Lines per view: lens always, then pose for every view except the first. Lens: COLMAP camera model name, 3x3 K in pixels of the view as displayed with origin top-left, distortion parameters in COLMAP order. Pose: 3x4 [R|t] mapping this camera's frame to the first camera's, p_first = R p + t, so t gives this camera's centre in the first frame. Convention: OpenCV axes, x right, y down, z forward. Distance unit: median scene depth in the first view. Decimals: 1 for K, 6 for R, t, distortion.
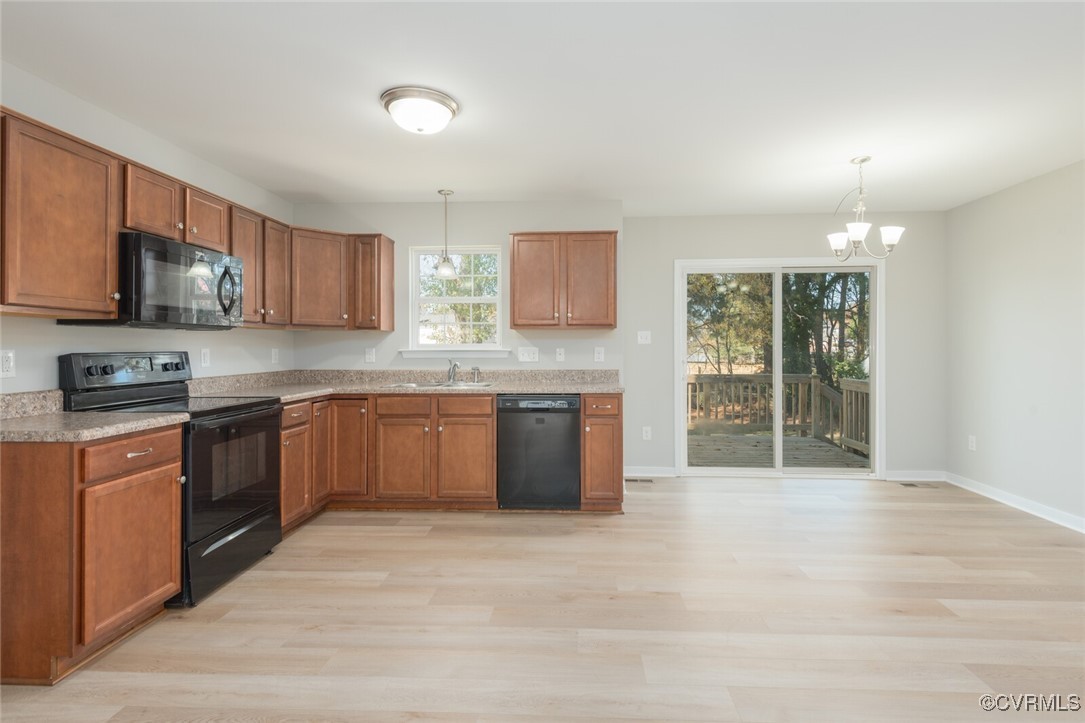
lens RADIAL K [[535.1, 0, 556.9], [0, 535.1, 346.6], [0, 0, 1]] dist [0.033312, -0.021111]
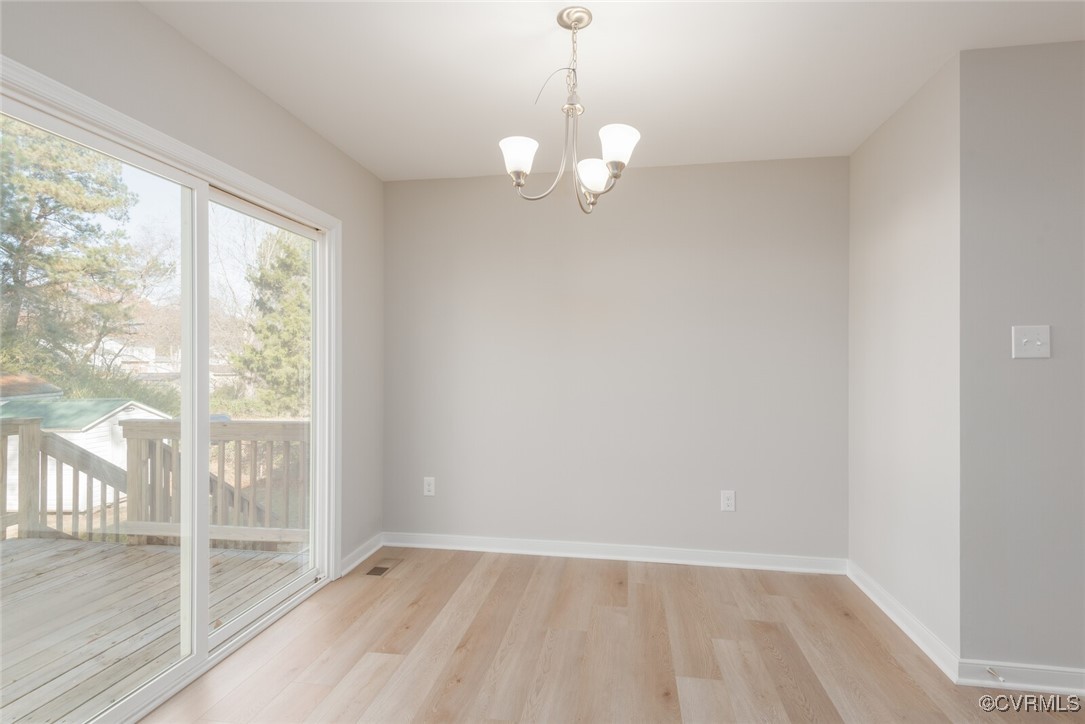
lens RADIAL K [[523.3, 0, 542.5], [0, 523.3, 362.0], [0, 0, 1]] dist [0.035664, -0.017887]
pose [[0.114306, 0.002098, 0.993443, 0.030833], [0.000451, 0.999998, -0.002163, -0.001179], [-0.993445, 0.000696, 0.114305, 0.869083]]
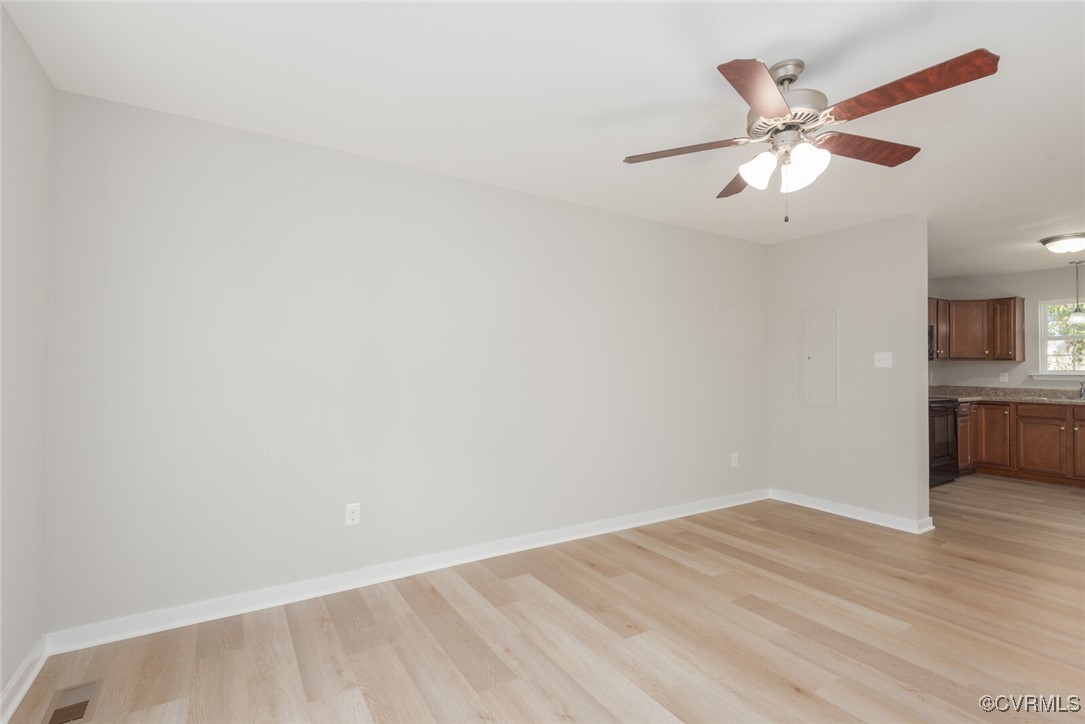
lens RADIAL K [[508.6, 0, 541.9], [0, 508.6, 355.9], [0, 0, 1]] dist [0.032089, -0.017574]
pose [[0.574752, -0.010117, -0.818265, 0.097210], [-0.009843, 0.999766, -0.019276, -0.003671], [0.818268, 0.019133, 0.574518, -0.989344]]
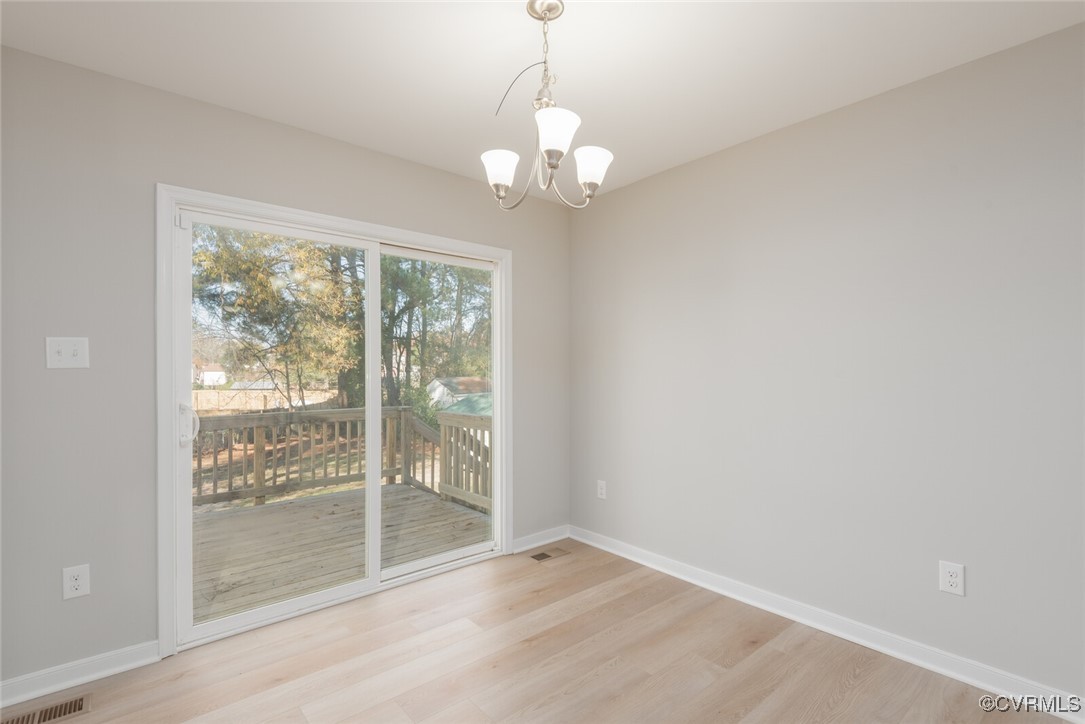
lens RADIAL K [[503.1, 0, 543.3], [0, 503.1, 369.4], [0, 0, 1]] dist [0.030109, -0.017888]
pose [[0.727751, 0.000734, 0.685841, 0.206684], [0.002614, 0.999989, -0.003844, -0.001595], [-0.685836, 0.004590, 0.727742, 0.584891]]
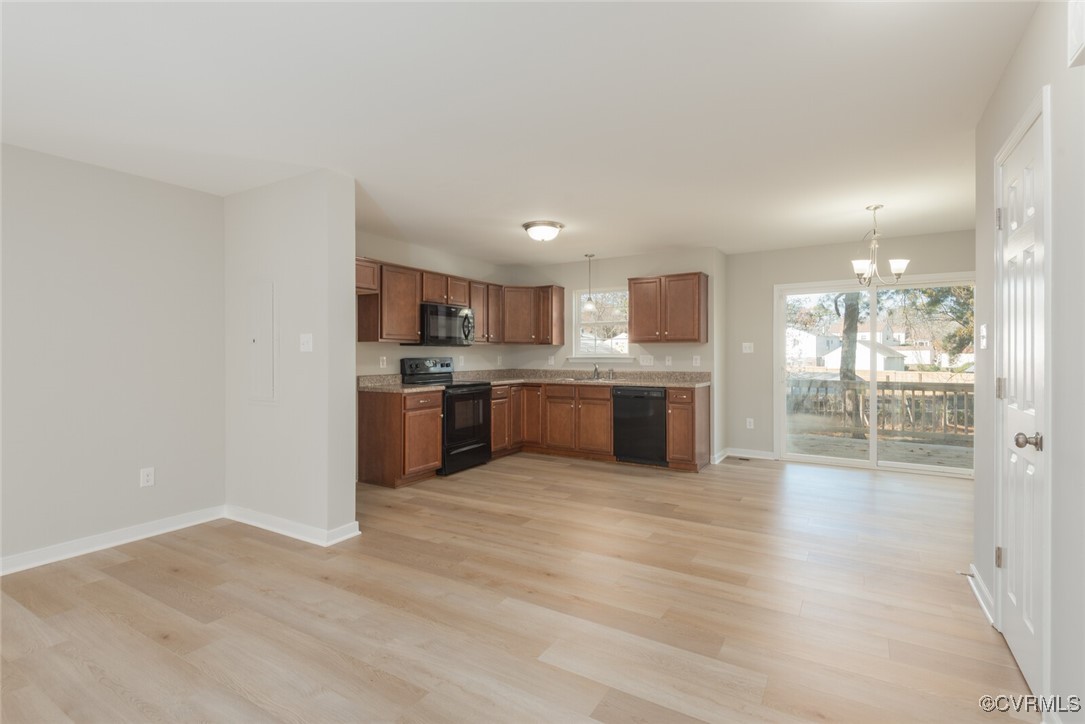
lens RADIAL K [[508.6, 0, 541.9], [0, 508.6, 355.9], [0, 0, 1]] dist [0.032089, -0.017574]
pose [[0.874866, 0.001501, -0.484363, 0.415826], [0.000251, 0.999994, 0.003553, -0.002889], [0.484365, -0.003230, 0.874860, -0.382208]]
